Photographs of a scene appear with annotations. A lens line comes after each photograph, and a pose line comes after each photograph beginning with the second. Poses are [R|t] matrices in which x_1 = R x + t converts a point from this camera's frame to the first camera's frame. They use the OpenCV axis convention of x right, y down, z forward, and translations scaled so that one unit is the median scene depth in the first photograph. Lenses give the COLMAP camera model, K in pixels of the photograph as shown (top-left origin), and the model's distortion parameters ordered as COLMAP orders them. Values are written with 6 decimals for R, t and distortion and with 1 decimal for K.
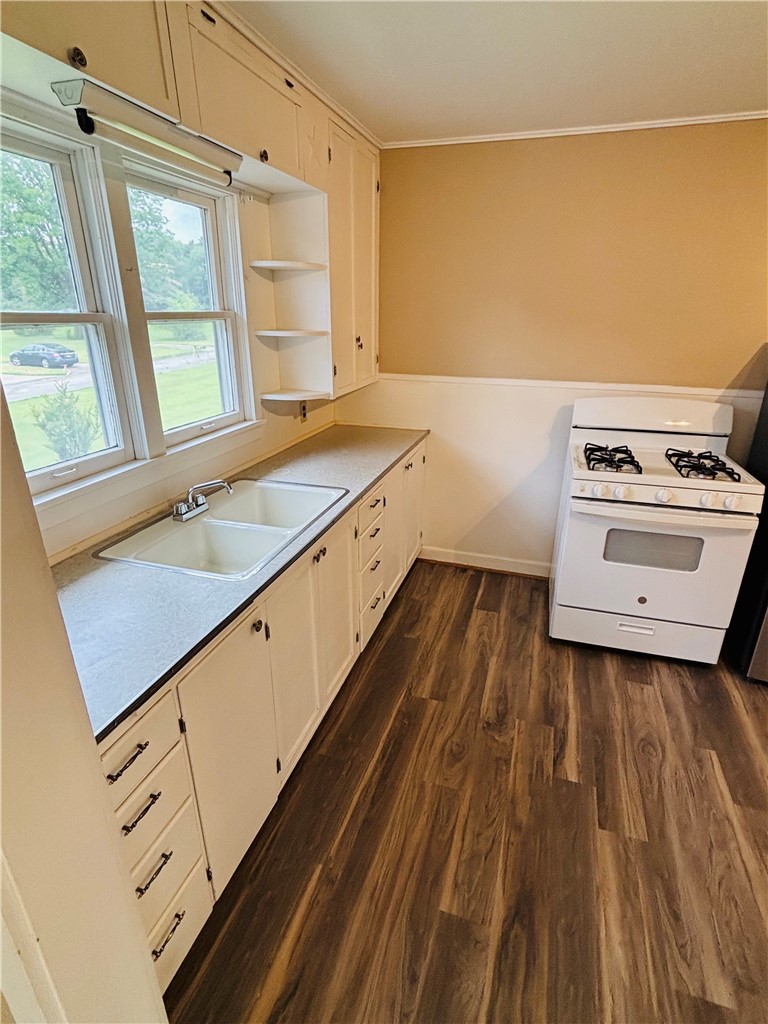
lens RADIAL K [[512.2, 0, 388.7], [0, 512.2, 514.4], [0, 0, 1]] dist [-0.000271, 0.004309]
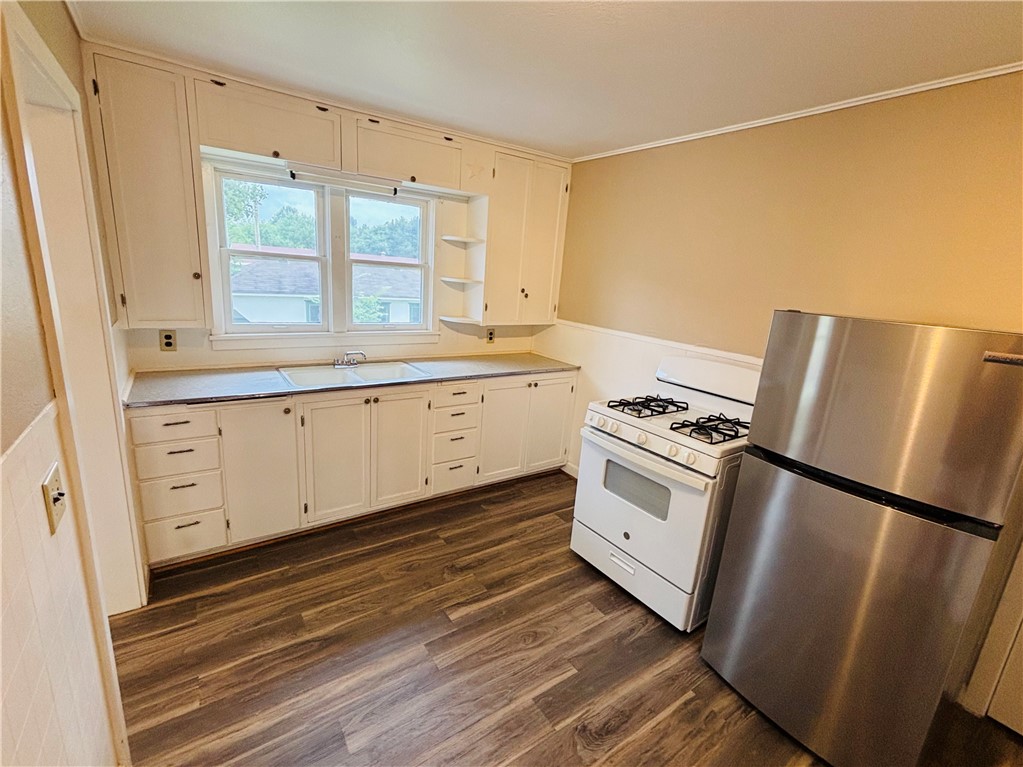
lens RADIAL K [[454.0, 0, 505.6], [0, 454.0, 384.4], [0, 0, 1]] dist [0.000314, -0.001291]
pose [[0.791768, 0.198518, -0.577662, 0.825114], [-0.287690, 0.955449, -0.065973, 0.000178], [0.538830, 0.218423, 0.813605, 0.023907]]
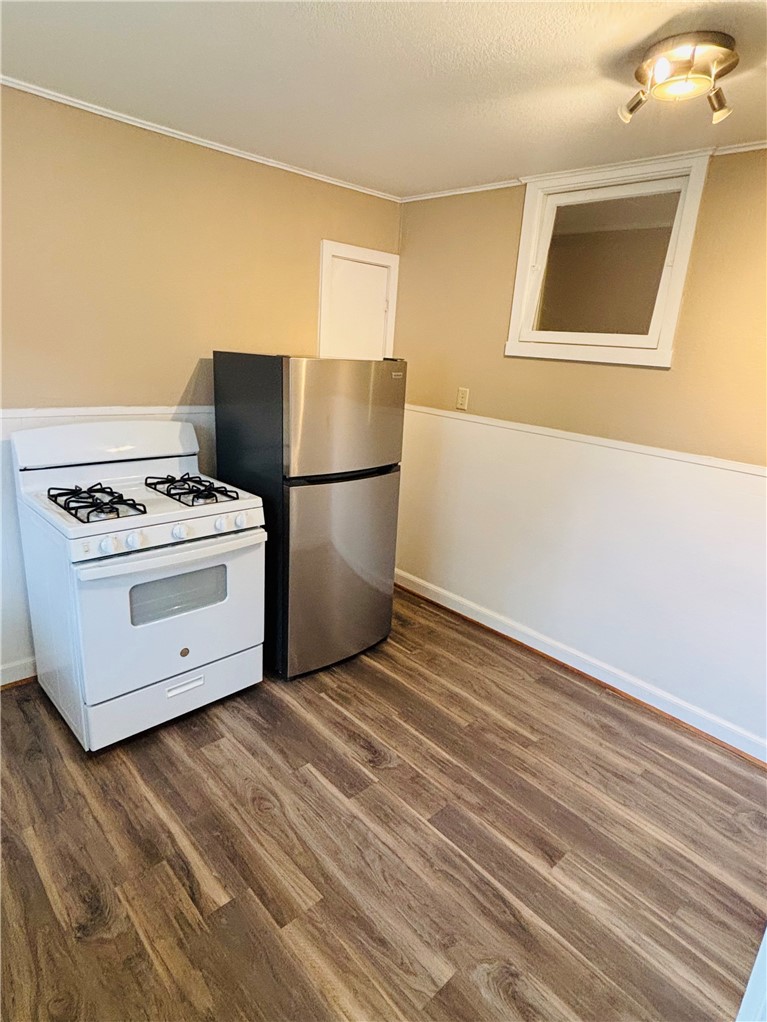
lens RADIAL K [[579.0, 0, 386.5], [0, 579.0, 506.8], [0, 0, 1]] dist [-0.002294, 0.003903]
pose [[0.479505, -0.218457, 0.849912, -0.126673], [0.259145, 0.960575, 0.100696, -0.083381], [-0.838402, 0.171966, 0.517213, 0.174849]]
